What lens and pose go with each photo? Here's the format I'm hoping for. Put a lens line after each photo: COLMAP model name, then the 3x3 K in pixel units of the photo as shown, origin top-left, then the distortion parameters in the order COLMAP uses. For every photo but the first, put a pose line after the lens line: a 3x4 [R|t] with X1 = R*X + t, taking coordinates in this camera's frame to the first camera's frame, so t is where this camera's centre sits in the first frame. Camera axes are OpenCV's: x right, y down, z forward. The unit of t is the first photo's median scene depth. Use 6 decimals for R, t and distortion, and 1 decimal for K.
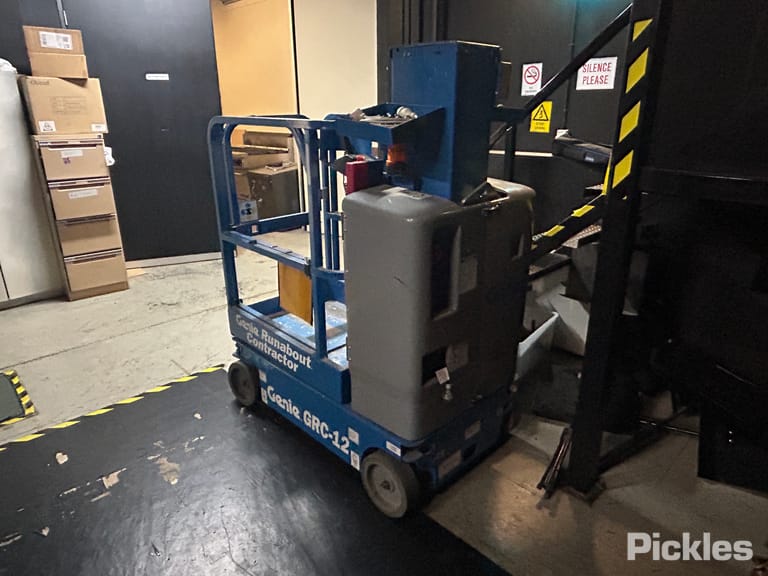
lens RADIAL K [[501.7, 0, 387.9], [0, 501.7, 287.9], [0, 0, 1]] dist [-0.003914, -0.003232]
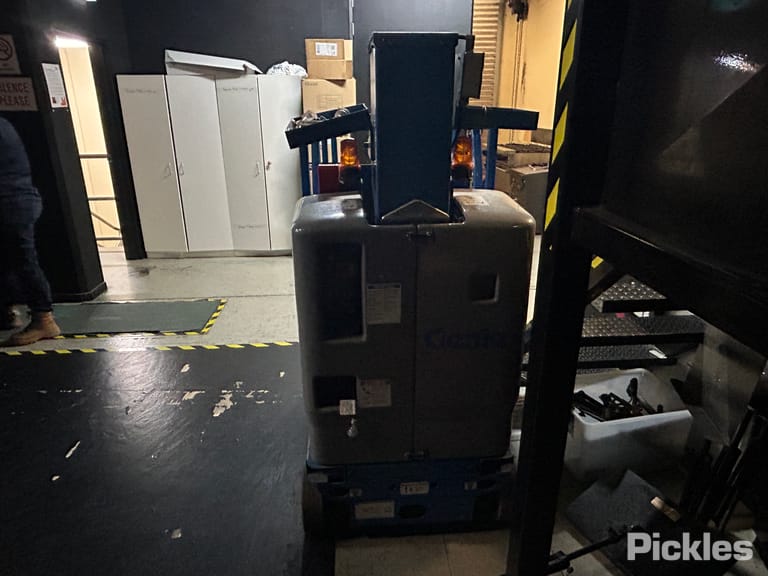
lens RADIAL K [[501.7, 0, 383.0], [0, 501.7, 289.3], [0, 0, 1]] dist [-0.003914, -0.003232]
pose [[0.762671, 0.225186, -0.606320, 0.436845], [-0.218216, 0.972057, 0.086532, -0.081654], [0.608863, 0.066314, 0.790498, 0.209172]]
